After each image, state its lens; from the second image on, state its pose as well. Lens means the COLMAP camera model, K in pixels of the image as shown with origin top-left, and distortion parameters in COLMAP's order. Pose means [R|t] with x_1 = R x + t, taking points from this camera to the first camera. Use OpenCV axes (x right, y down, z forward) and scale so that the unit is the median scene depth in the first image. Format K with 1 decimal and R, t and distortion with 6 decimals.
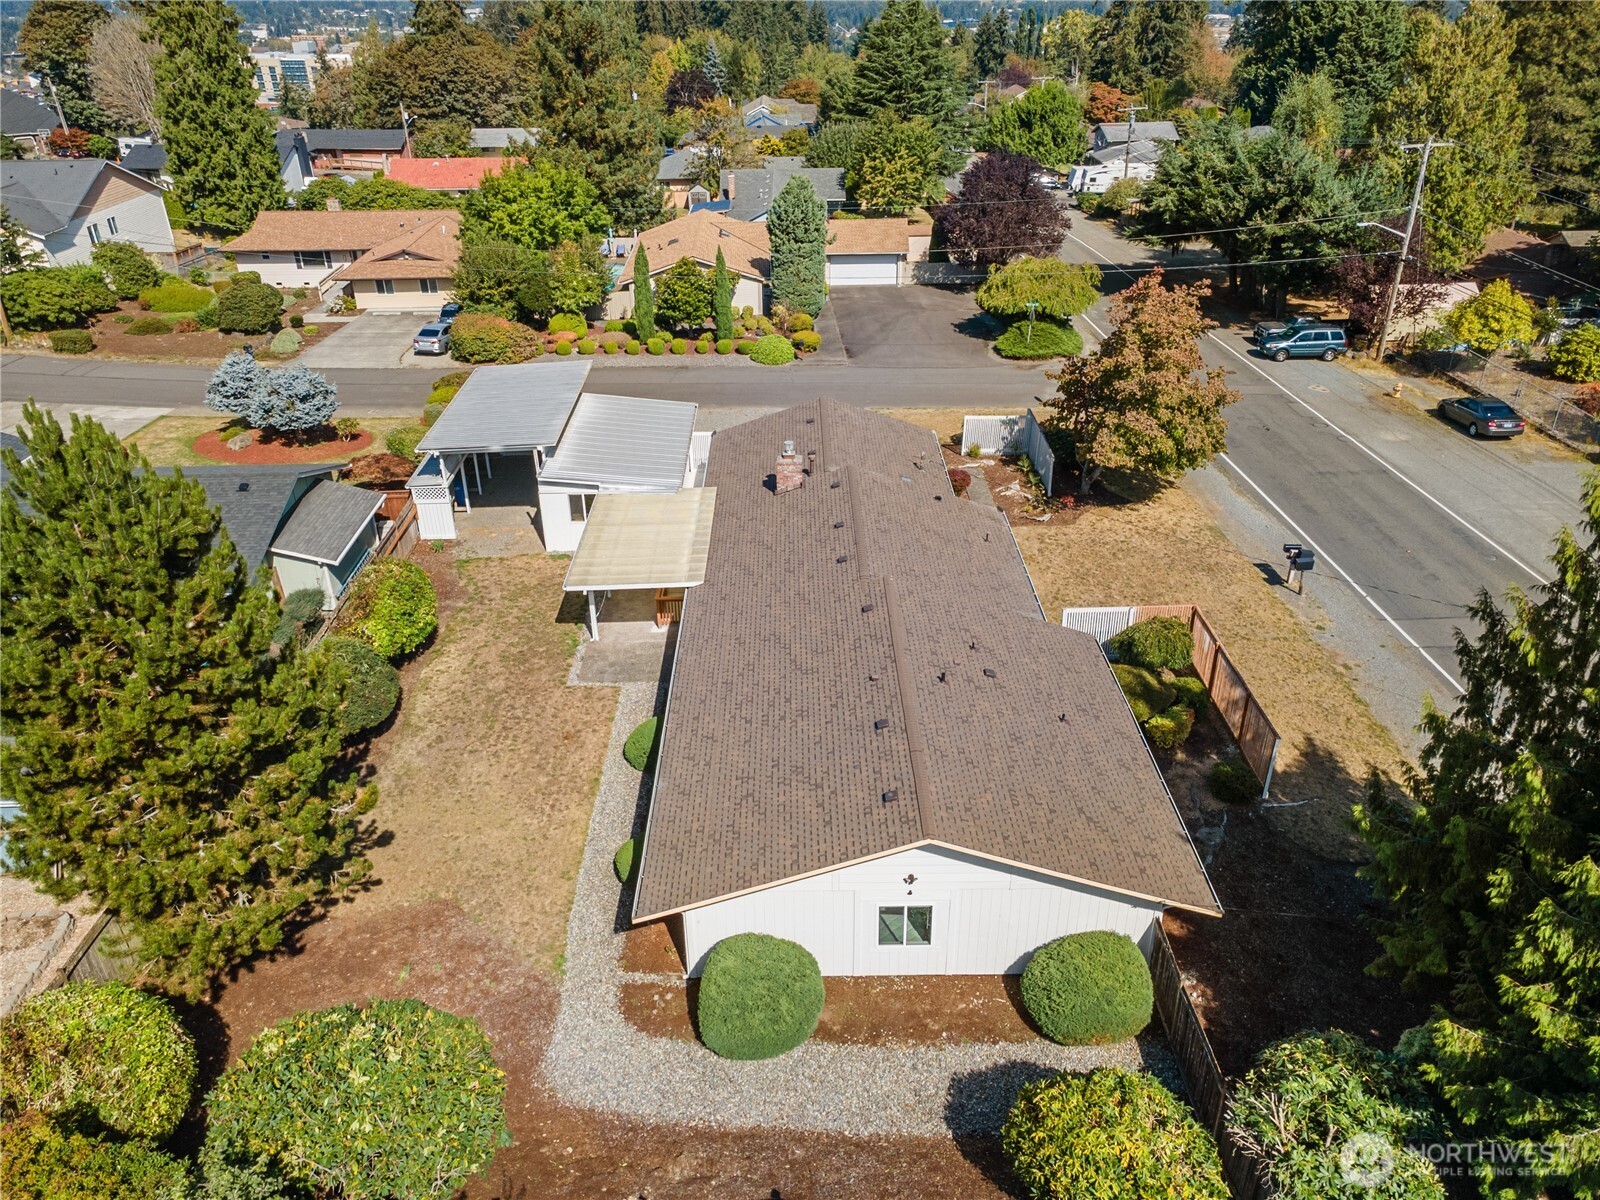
lens RADIAL K [[1219.9, 0, 783.6], [0, 1219.9, 604.4], [0, 0, 1]] dist [-0.003998, 0.080769]
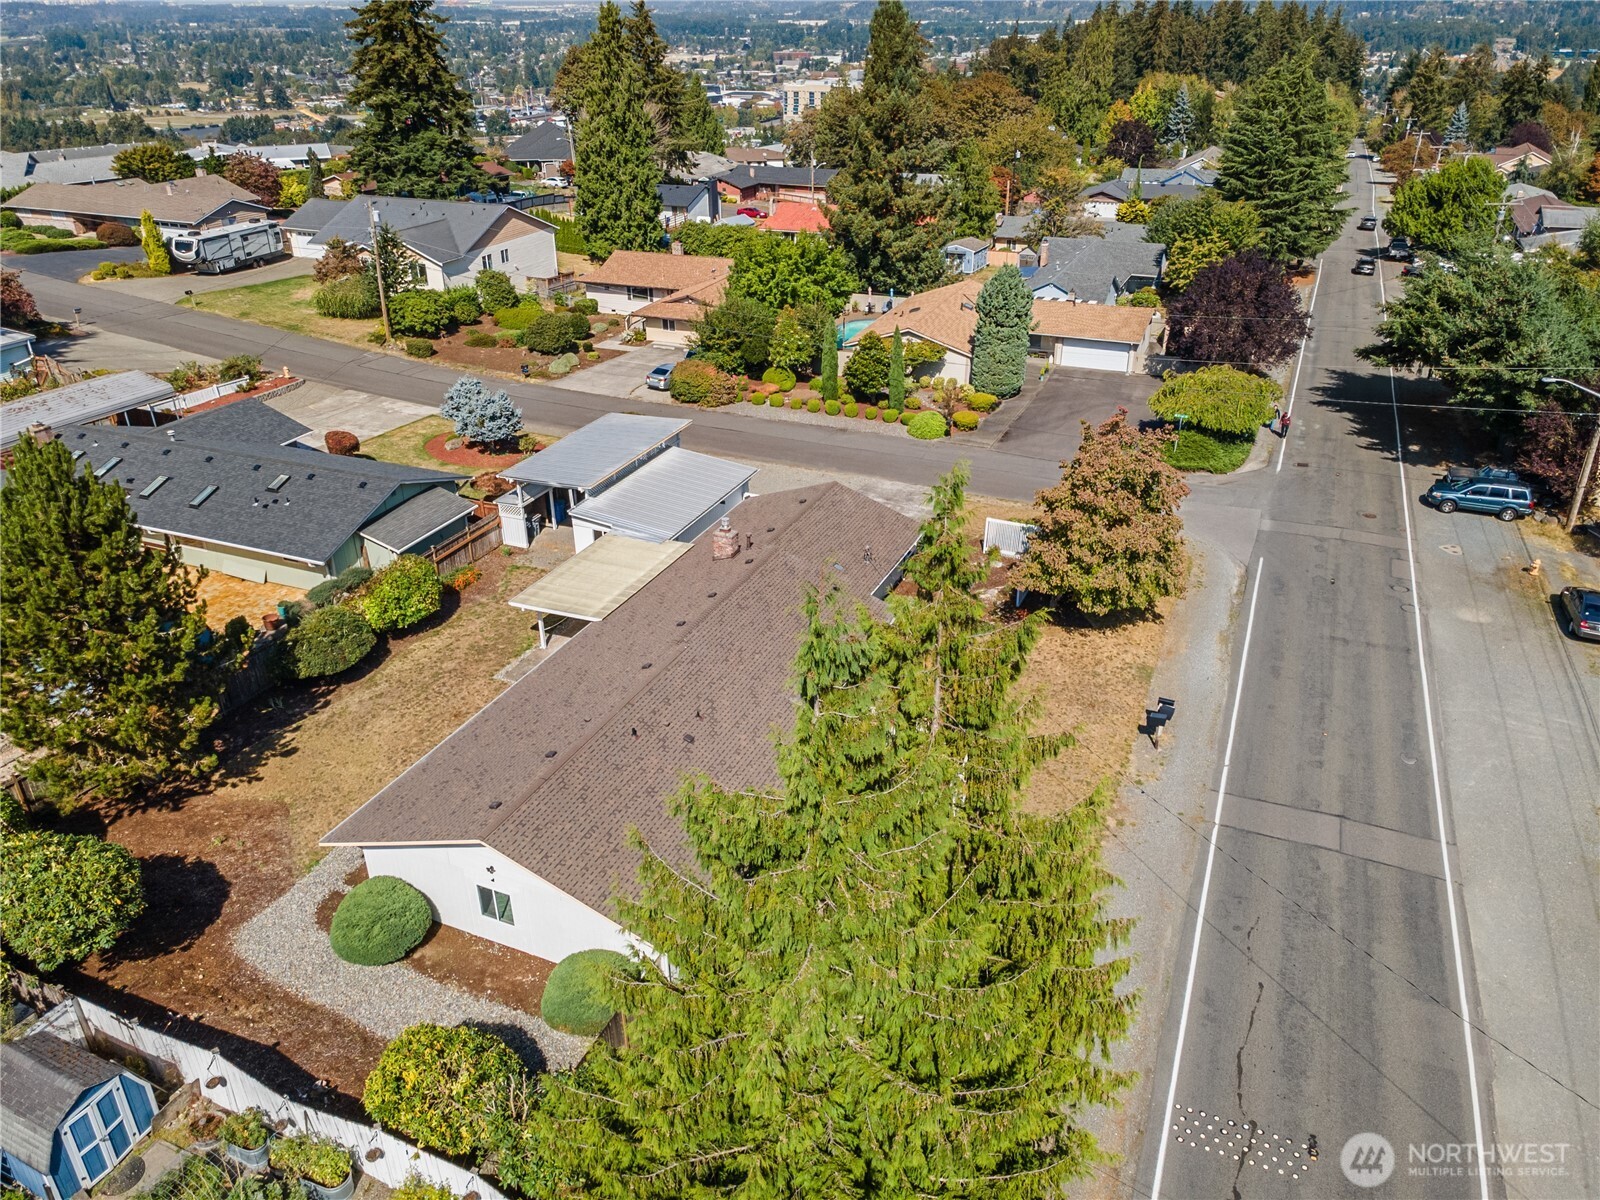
lens RADIAL K [[1219.9, 0, 783.6], [0, 1219.9, 604.4], [0, 0, 1]] dist [-0.003998, 0.080769]
pose [[0.901432, 0.194446, -0.386797, 0.299061], [-0.197021, 0.979830, 0.033411, -0.057745], [0.385492, 0.046089, 0.921560, -0.038881]]
